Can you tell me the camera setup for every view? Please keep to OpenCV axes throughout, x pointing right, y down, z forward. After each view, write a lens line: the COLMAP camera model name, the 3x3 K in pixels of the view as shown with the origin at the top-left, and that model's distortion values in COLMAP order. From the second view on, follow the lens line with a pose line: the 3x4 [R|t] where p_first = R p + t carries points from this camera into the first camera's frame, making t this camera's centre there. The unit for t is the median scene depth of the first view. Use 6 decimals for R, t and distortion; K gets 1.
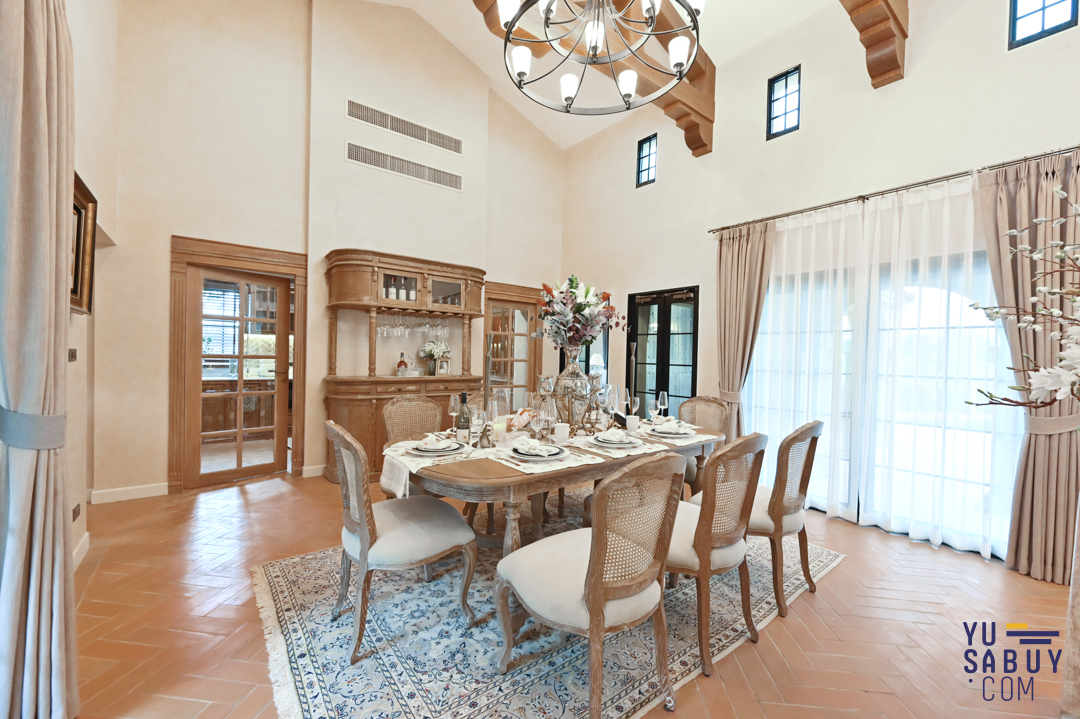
lens RADIAL K [[433.7, 0, 536.8], [0, 433.7, 362.7], [0, 0, 1]] dist [-0.002046, 0.001015]
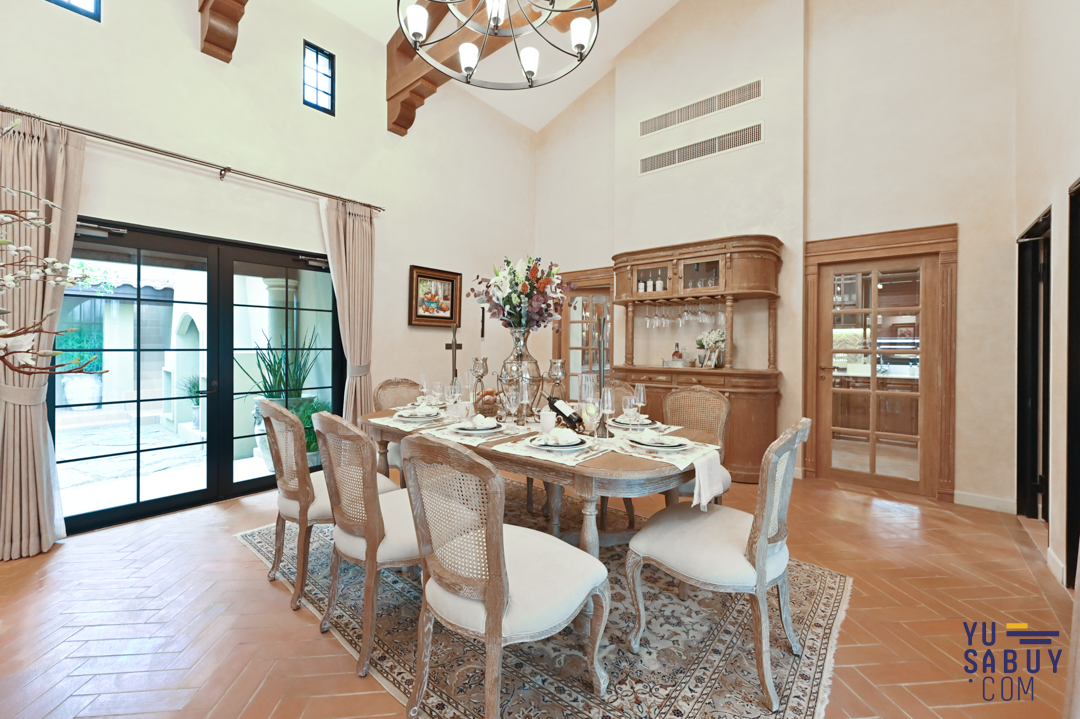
lens RADIAL K [[433.7, 0, 526.2], [0, 433.7, 342.2], [0, 0, 1]] dist [-0.002046, 0.001015]
pose [[0.194982, -0.025342, -0.980479, 0.596644], [-0.015159, 0.999469, -0.028847, 0.008901], [0.980690, 0.020488, 0.194495, 0.482830]]
